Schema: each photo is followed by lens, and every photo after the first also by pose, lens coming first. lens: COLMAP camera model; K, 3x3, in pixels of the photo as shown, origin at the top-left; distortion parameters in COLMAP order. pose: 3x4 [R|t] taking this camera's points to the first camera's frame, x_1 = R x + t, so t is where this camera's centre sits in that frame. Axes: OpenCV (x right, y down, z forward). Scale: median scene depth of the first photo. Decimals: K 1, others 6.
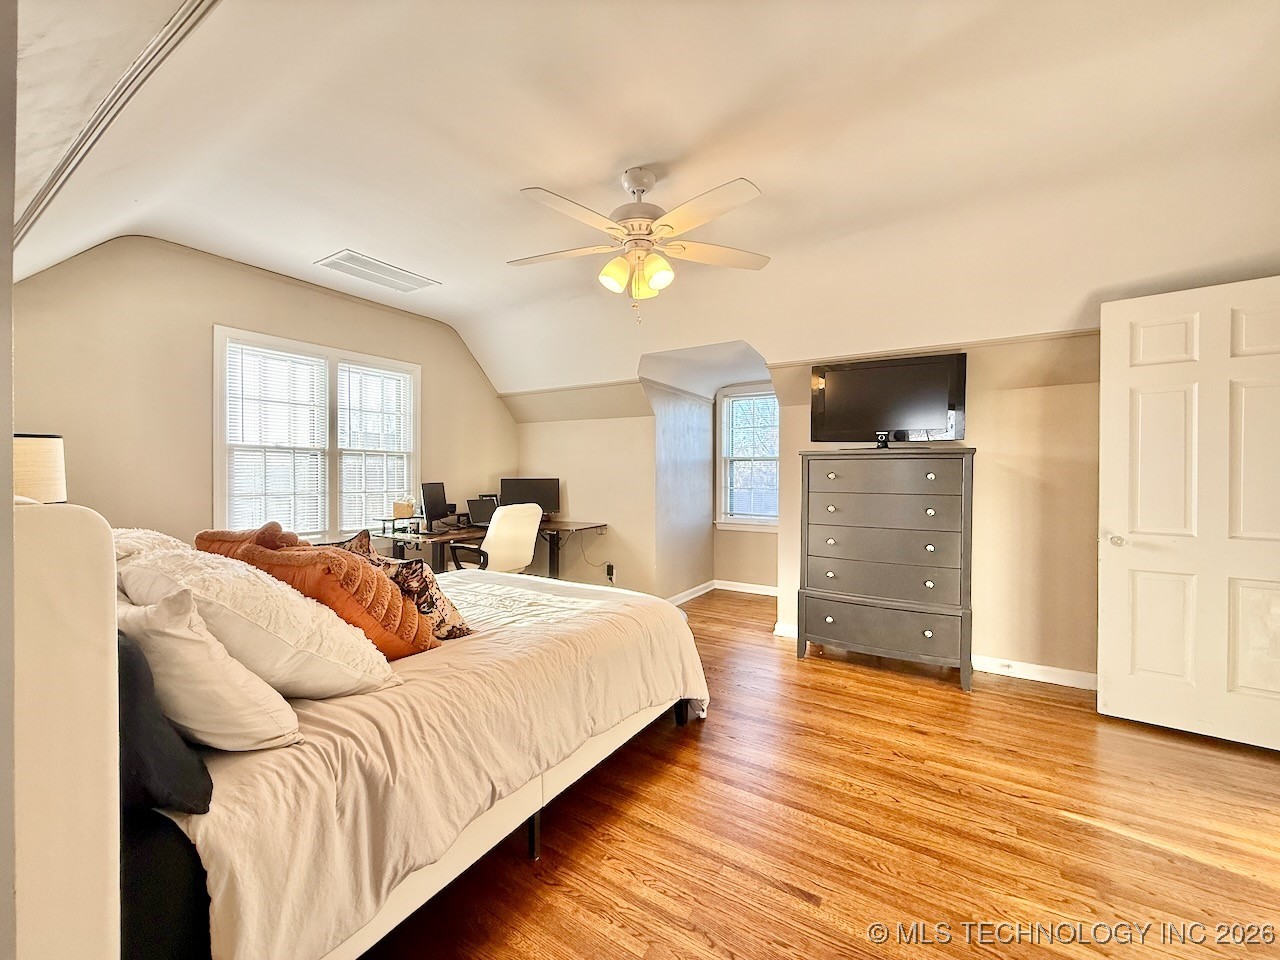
lens RADIAL K [[506.9, 0, 637.4], [0, 506.9, 480.7], [0, 0, 1]] dist [-0.000774, 0.000439]
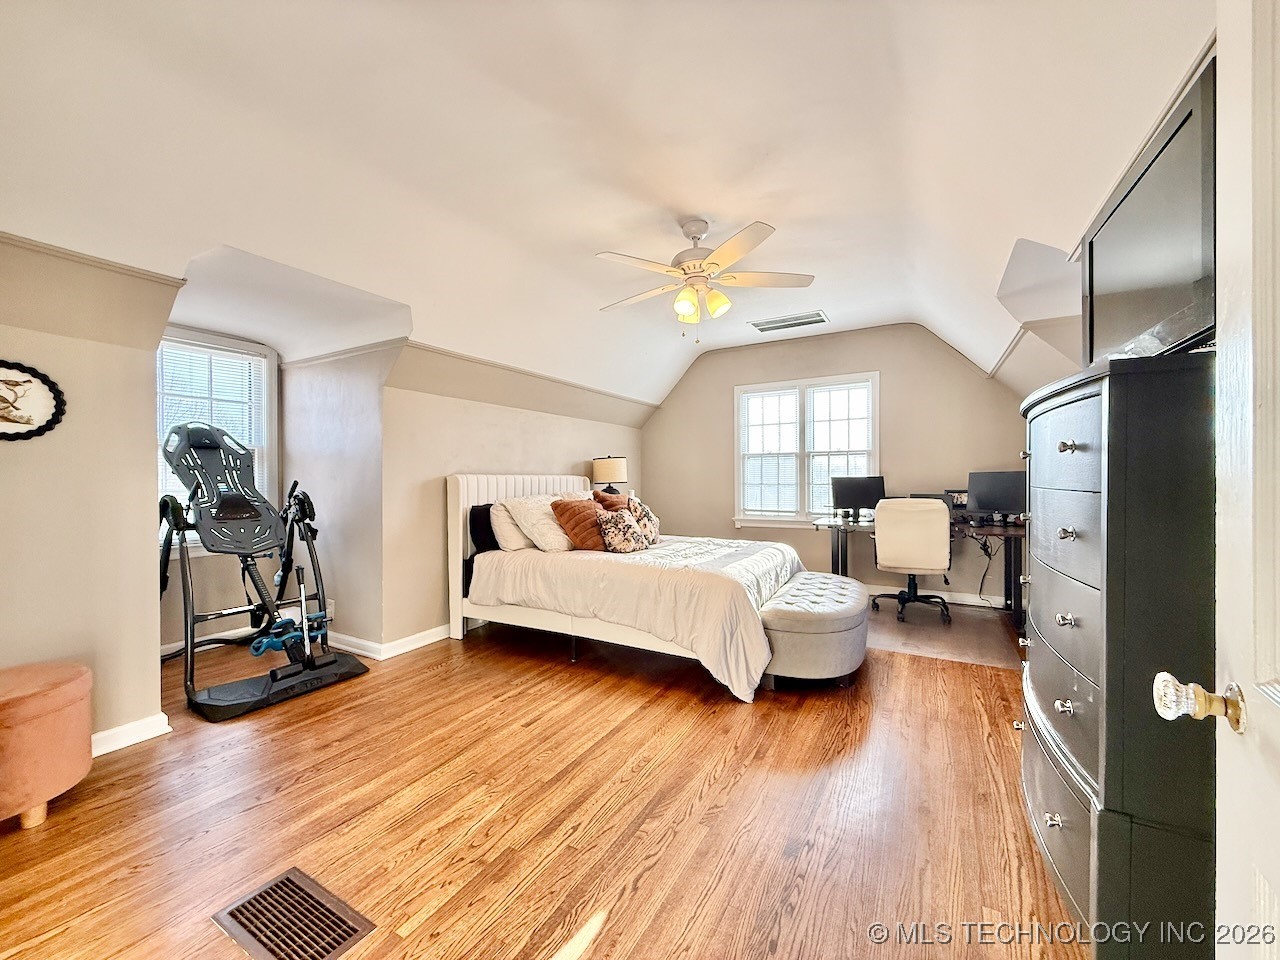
lens RADIAL K [[509.8, 0, 640.0], [0, 509.8, 480.0], [0, 0, 1]] dist [0.001029, 0.000606]
pose [[0.046281, -0.000864, -0.998928, 0.882103], [-0.004389, 0.999990, -0.001068, 0.019326], [0.998919, 0.004434, 0.046277, 0.568640]]
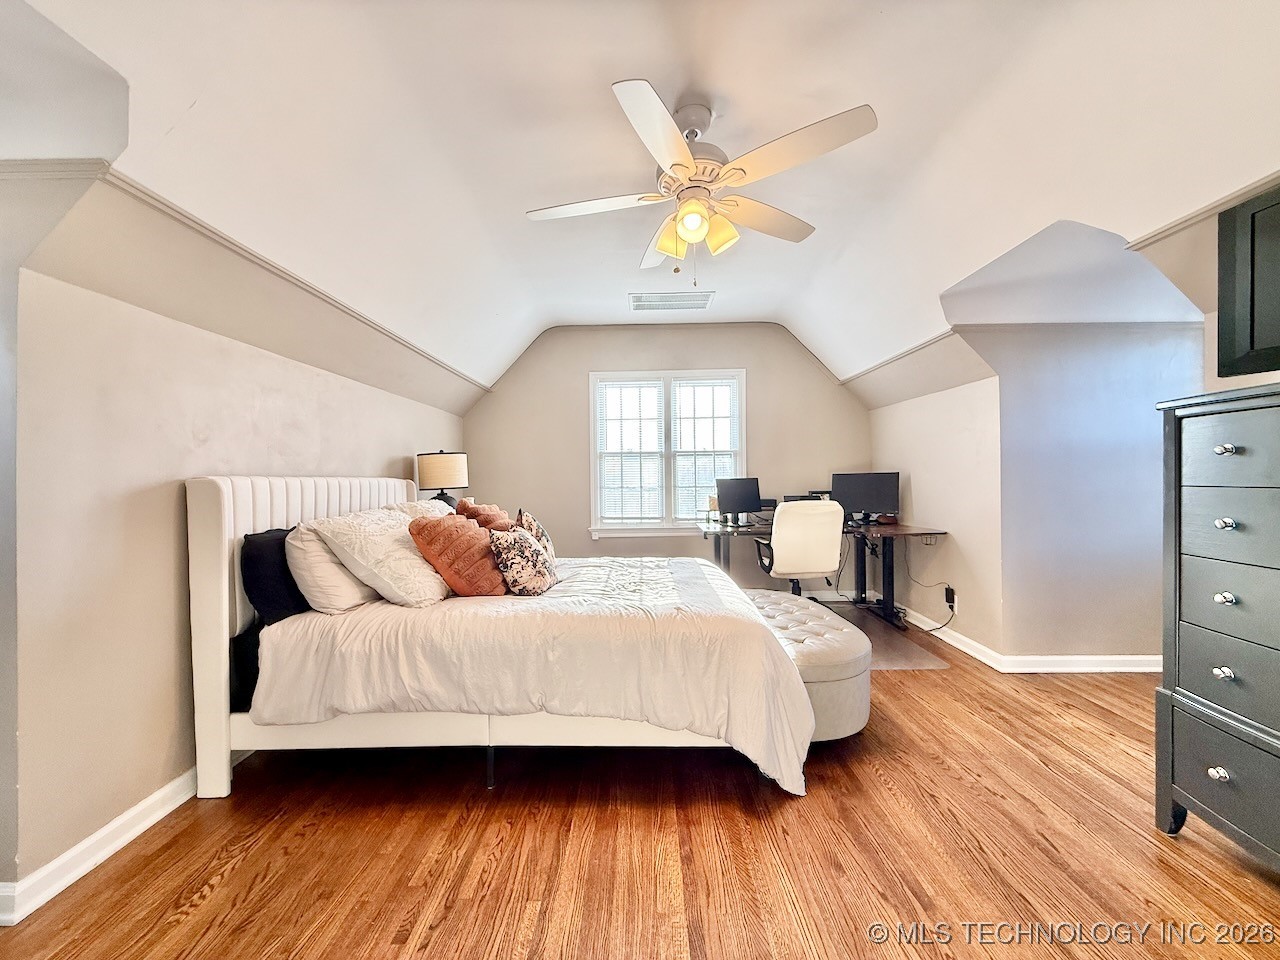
lens RADIAL K [[506.9, 0, 637.4], [0, 506.9, 480.7], [0, 0, 1]] dist [-0.000774, 0.000439]
pose [[0.522555, -0.007629, -0.852572, 0.484904], [0.004496, 0.999971, -0.006192, 0.018499], [0.852594, -0.000598, 0.522574, 0.329134]]
